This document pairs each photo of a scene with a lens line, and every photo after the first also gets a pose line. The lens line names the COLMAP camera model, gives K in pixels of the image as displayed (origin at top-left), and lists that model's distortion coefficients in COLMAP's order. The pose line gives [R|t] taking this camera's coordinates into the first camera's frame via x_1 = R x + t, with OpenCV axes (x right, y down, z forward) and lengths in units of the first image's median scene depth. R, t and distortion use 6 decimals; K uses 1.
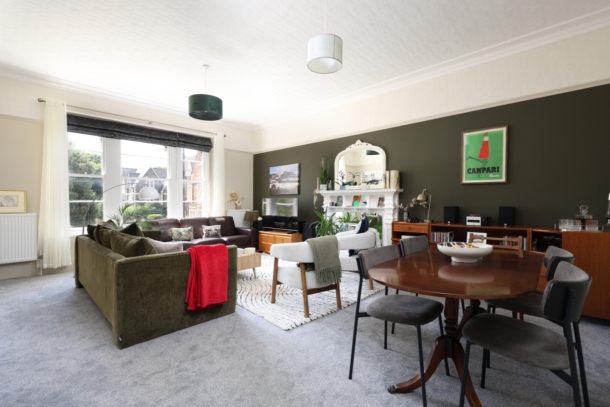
lens RADIAL K [[275.6, 0, 304.9], [0, 275.6, 204.5], [0, 0, 1]] dist [-0.000488, -0.000070]
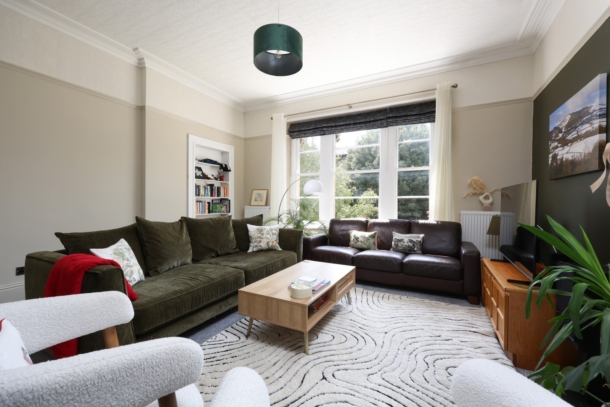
lens RADIAL K [[246.2, 0, 304.5], [0, 246.2, 203.9], [0, 0, 1]] dist [0.002115, 0.000102]
pose [[0.293472, 0.021593, -0.955724, 0.142633], [-0.006357, 0.999767, 0.020636, -0.004331], [0.955947, 0.000019, 0.293541, 0.600436]]
